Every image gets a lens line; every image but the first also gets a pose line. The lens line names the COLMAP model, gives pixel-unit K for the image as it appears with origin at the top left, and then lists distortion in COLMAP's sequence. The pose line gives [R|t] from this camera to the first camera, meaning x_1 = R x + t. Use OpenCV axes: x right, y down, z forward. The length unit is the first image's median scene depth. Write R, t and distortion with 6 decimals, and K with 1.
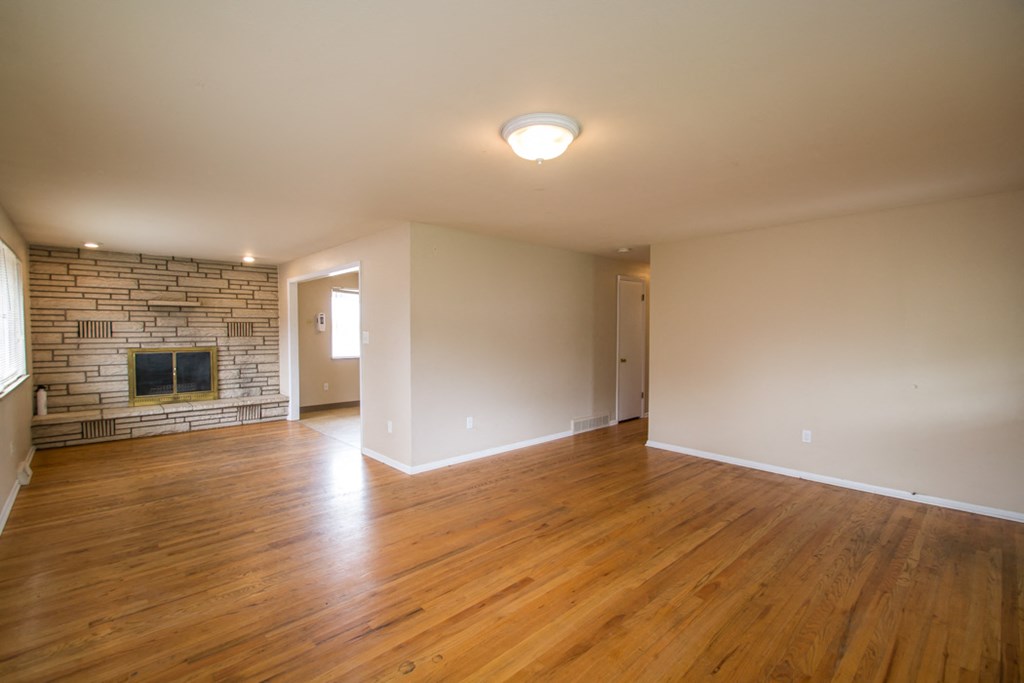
lens RADIAL K [[464.7, 0, 500.2], [0, 464.7, 345.2], [0, 0, 1]] dist [0.002839, 0.000001]
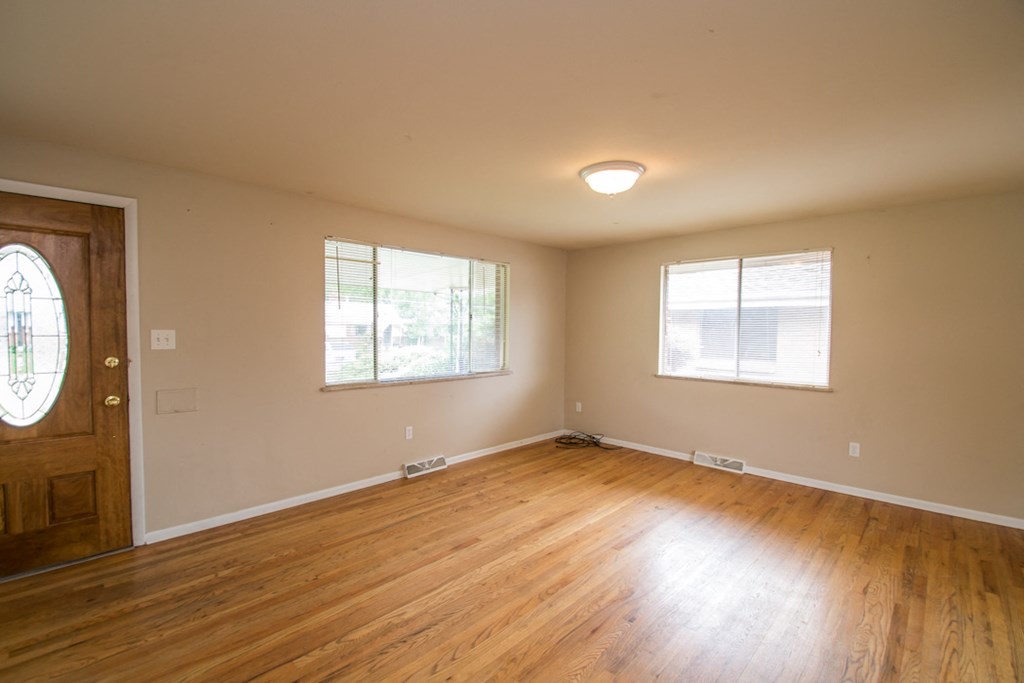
lens RADIAL K [[426.4, 0, 512.0], [0, 426.4, 341.5], [0, 0, 1]] dist [-0.001730, -0.000330]
pose [[-0.996871, -0.008923, -0.078536, 0.344294], [-0.013543, 0.998197, 0.058481, -0.051775], [0.077873, 0.059362, -0.995194, 1.697120]]
